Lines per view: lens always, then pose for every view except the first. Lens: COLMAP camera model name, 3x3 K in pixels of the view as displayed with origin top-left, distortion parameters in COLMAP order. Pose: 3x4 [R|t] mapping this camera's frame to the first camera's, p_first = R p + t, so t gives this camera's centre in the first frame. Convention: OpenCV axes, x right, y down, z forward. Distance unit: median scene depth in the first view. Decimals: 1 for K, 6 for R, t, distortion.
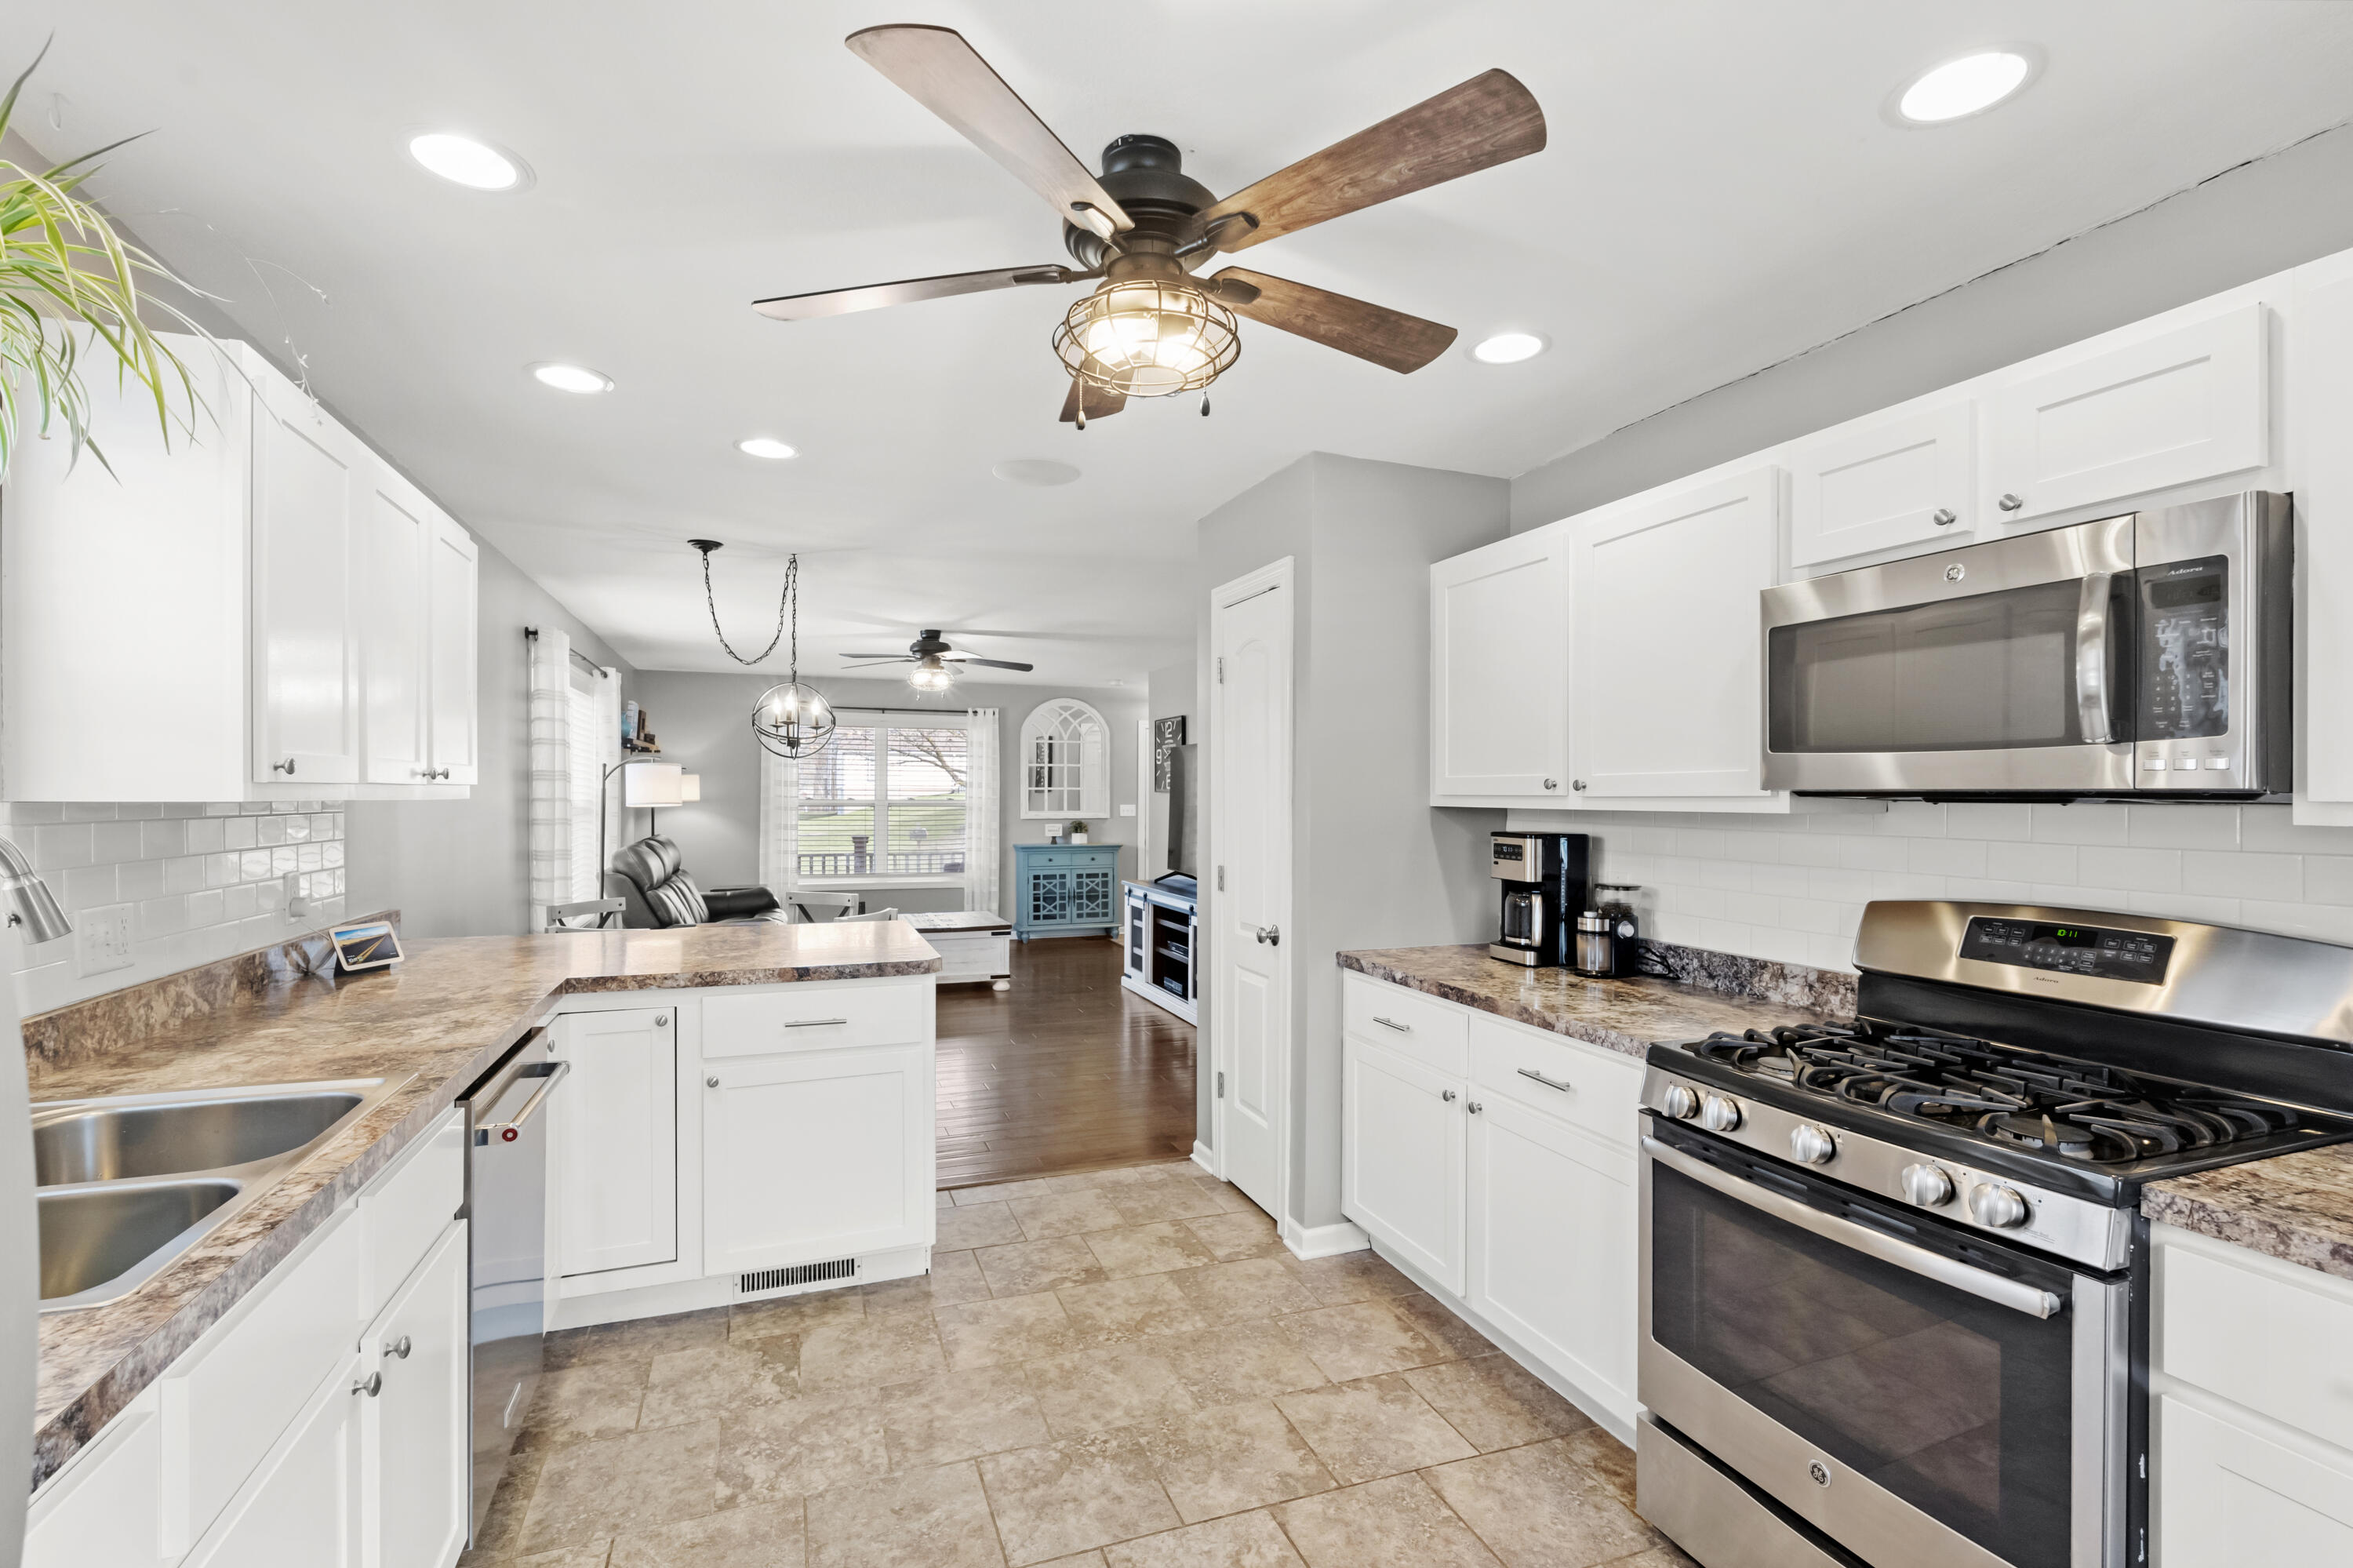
lens RADIAL K [[1052.0, 0, 1164.6], [0, 1052.0, 795.5], [0, 0, 1]] dist [-0.001410, 0.000015]
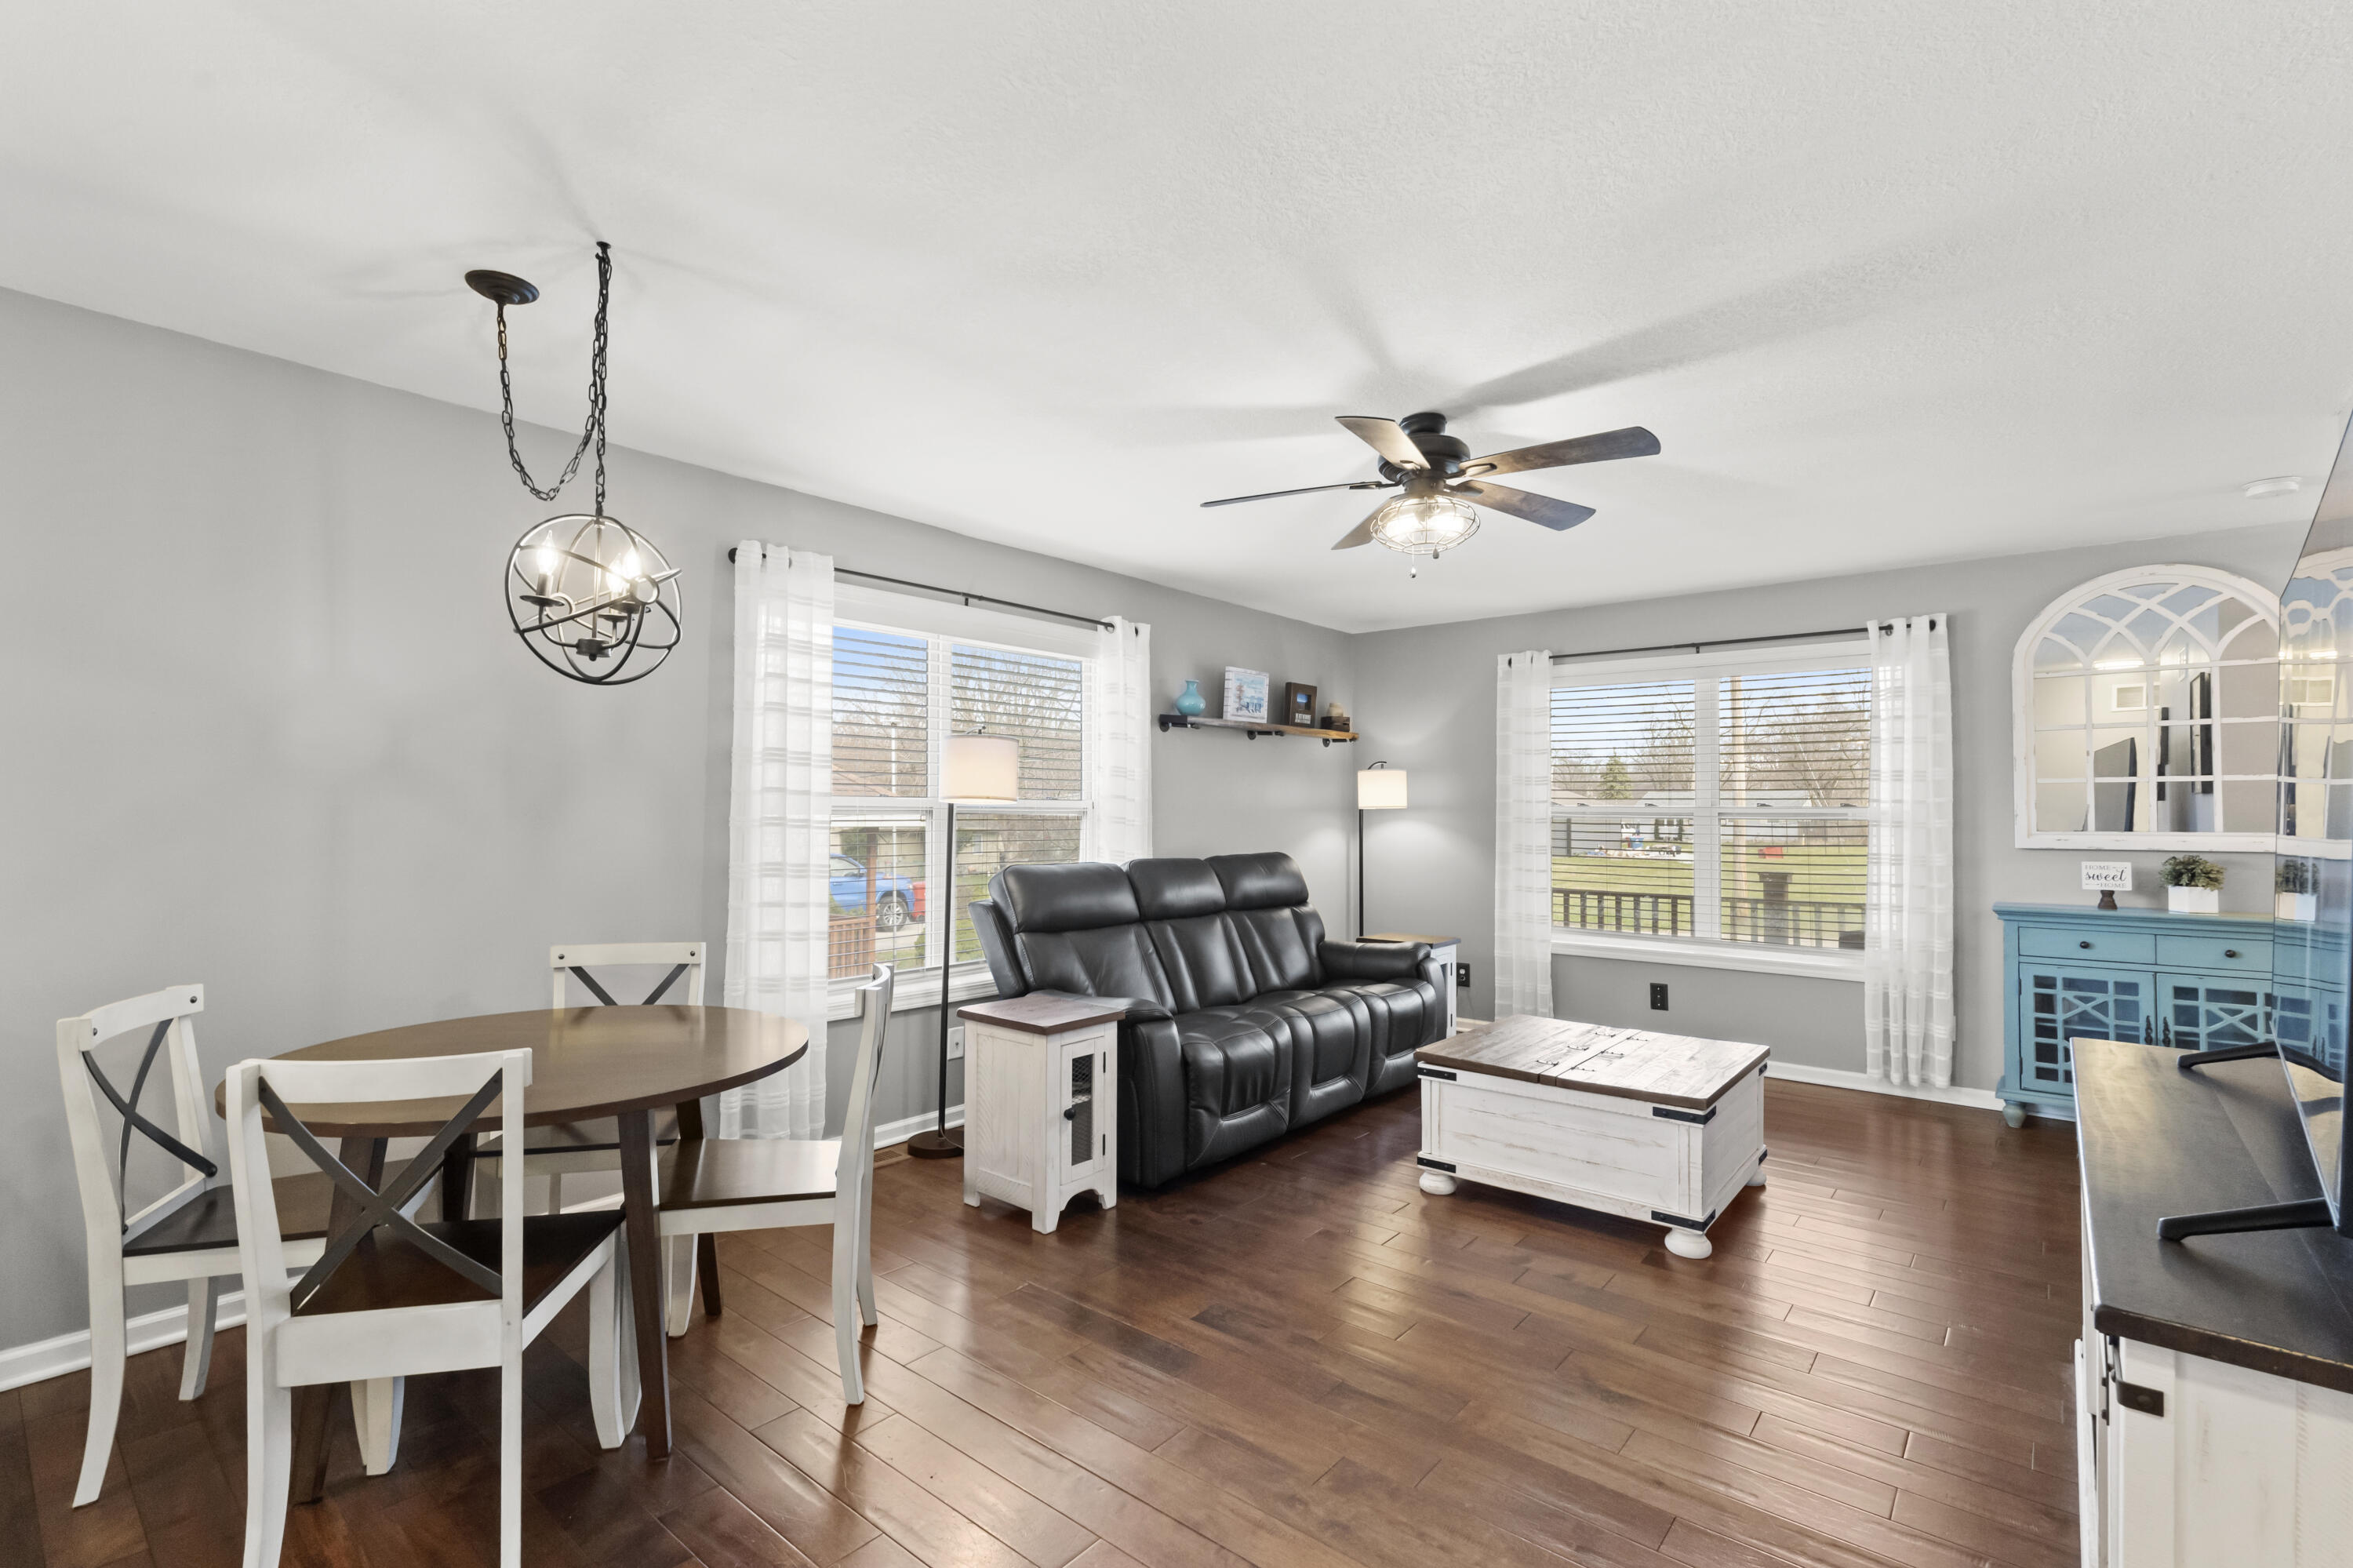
lens RADIAL K [[1054.7, 0, 1164.8], [0, 1054.7, 792.3], [0, 0, 1]] dist [-0.000388, -0.000427]
pose [[0.491847, -0.018619, -0.870483, 0.304046], [-0.003562, 0.999720, -0.023396, 0.040118], [0.870675, 0.014608, 0.491643, 1.743541]]
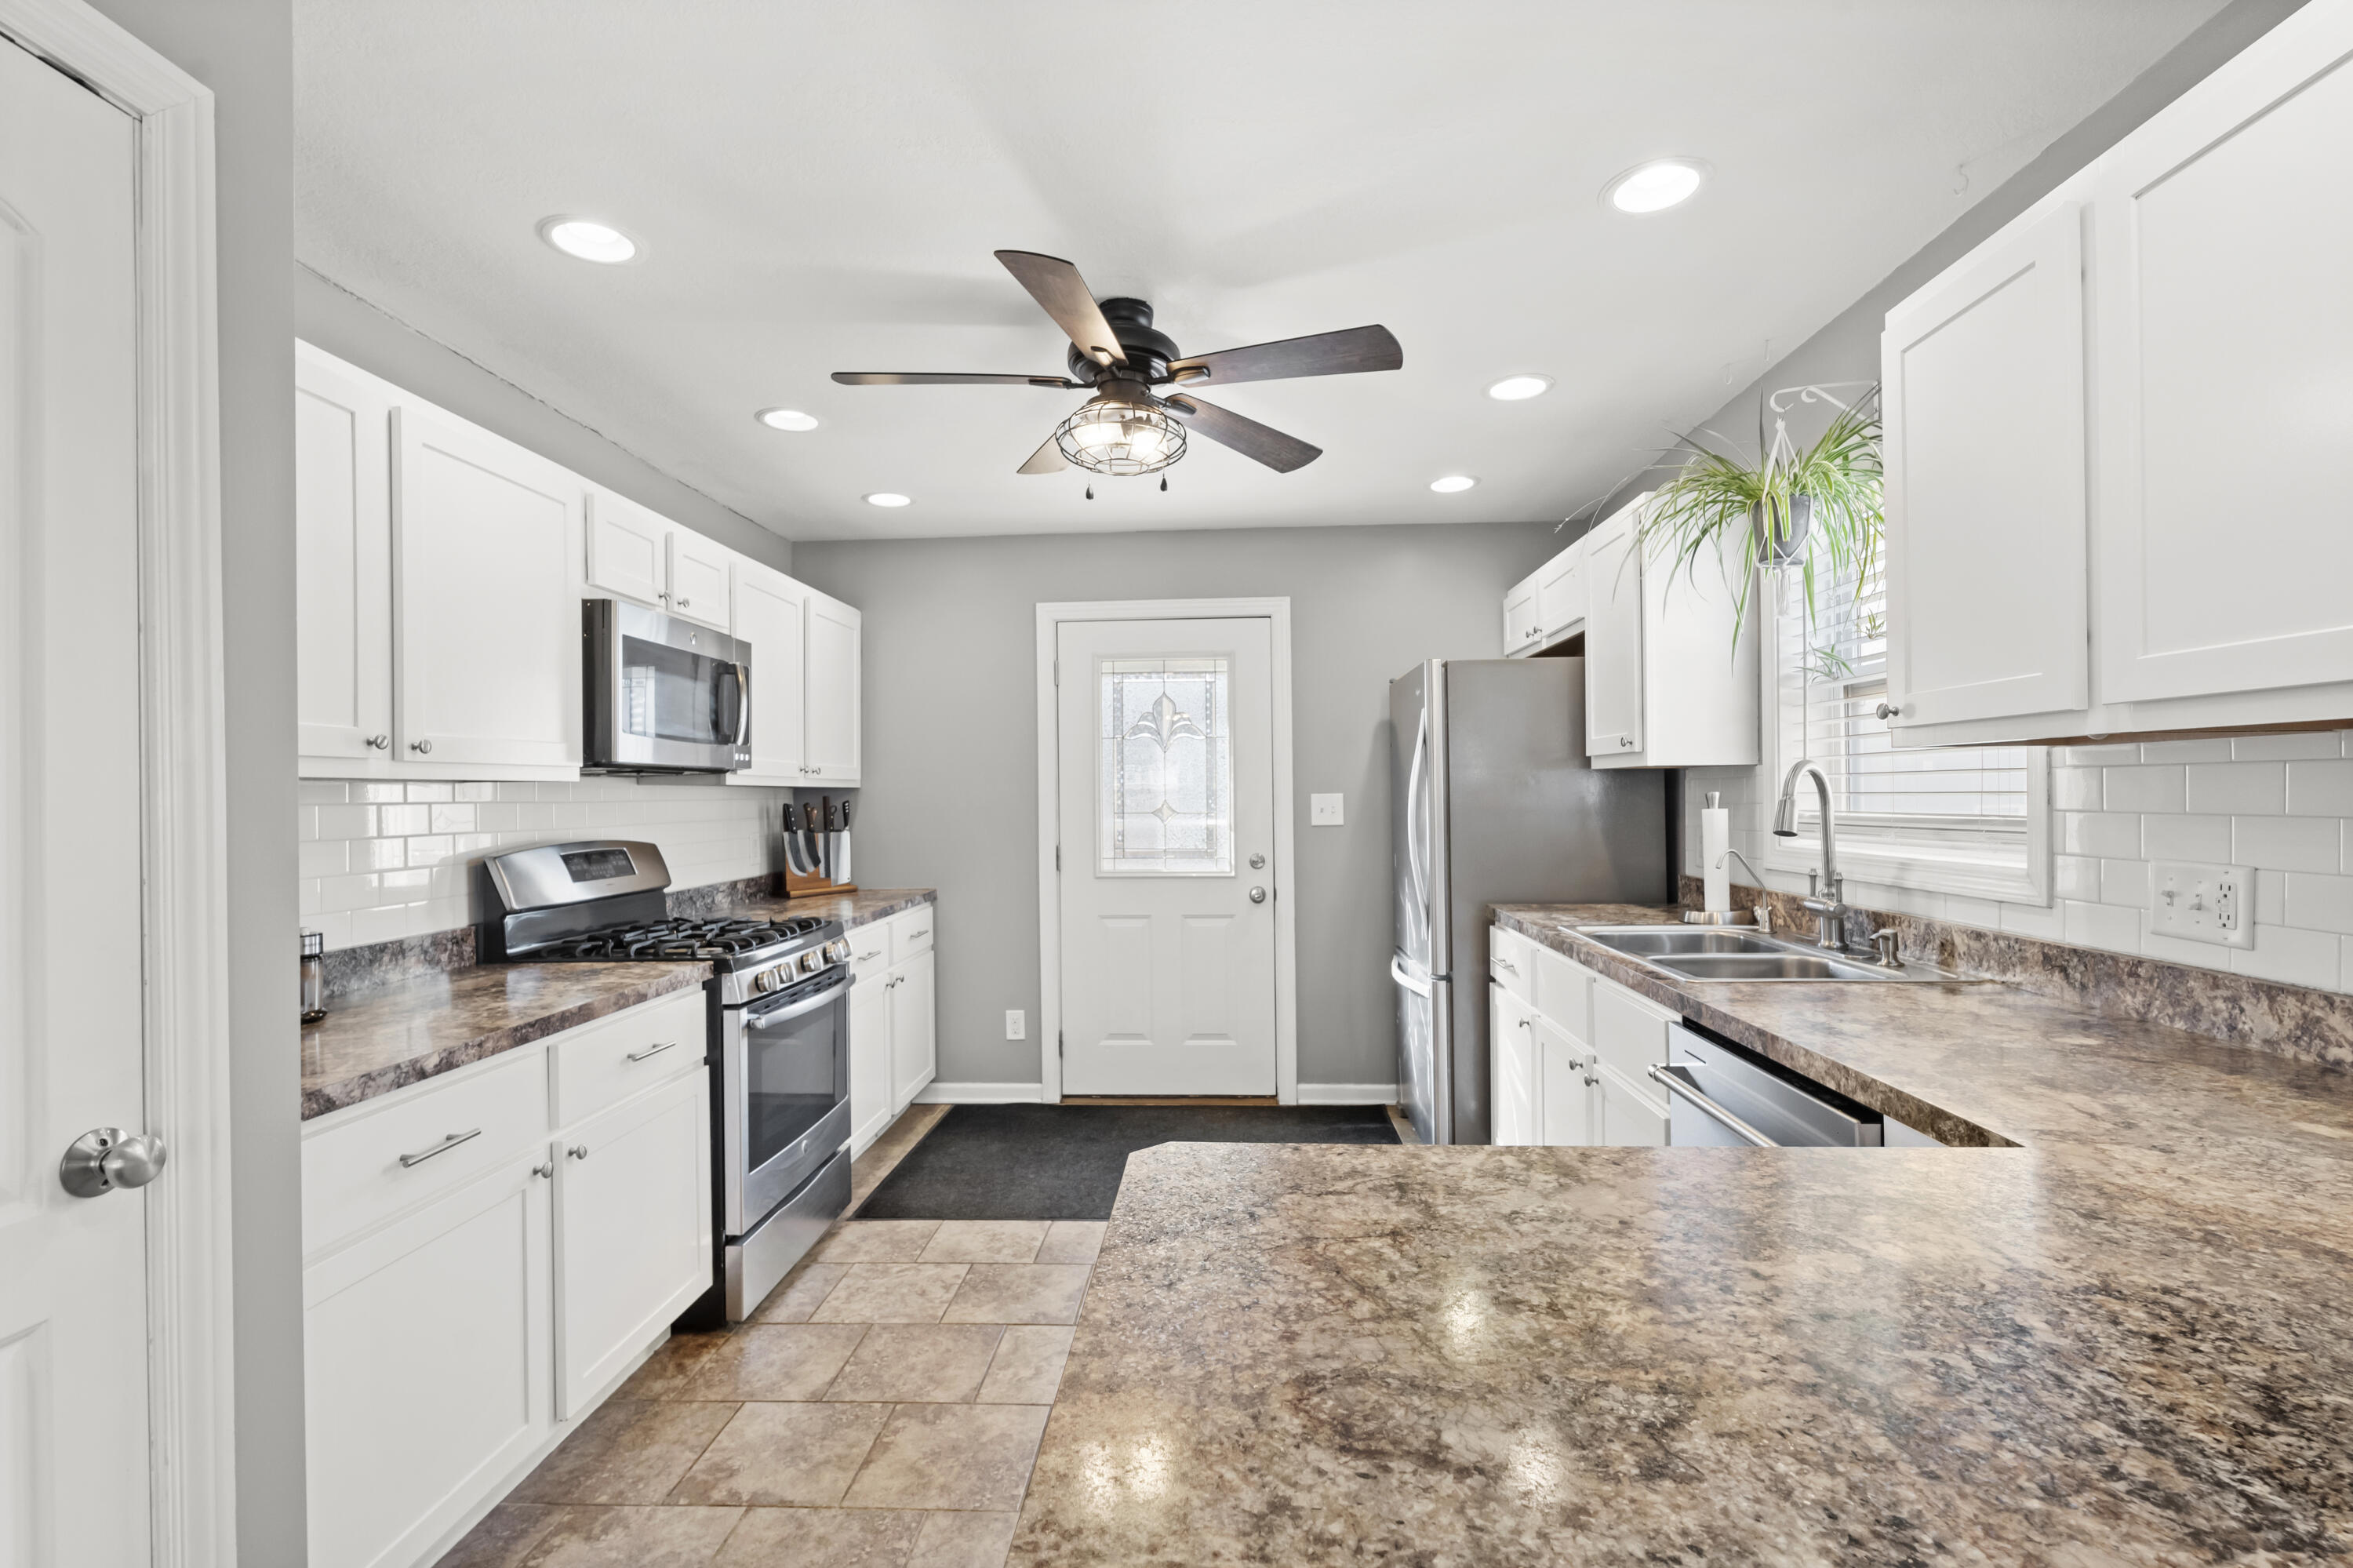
lens RADIAL K [[1058.0, 0, 1175.3], [0, 1058.0, 793.1], [0, 0, 1]] dist [-0.000869, 0.000605]
pose [[-0.917867, 0.008130, 0.396804, -0.422080], [0.009480, 0.999954, 0.001441, 0.028787], [-0.396774, 0.005085, -0.917902, 1.503416]]
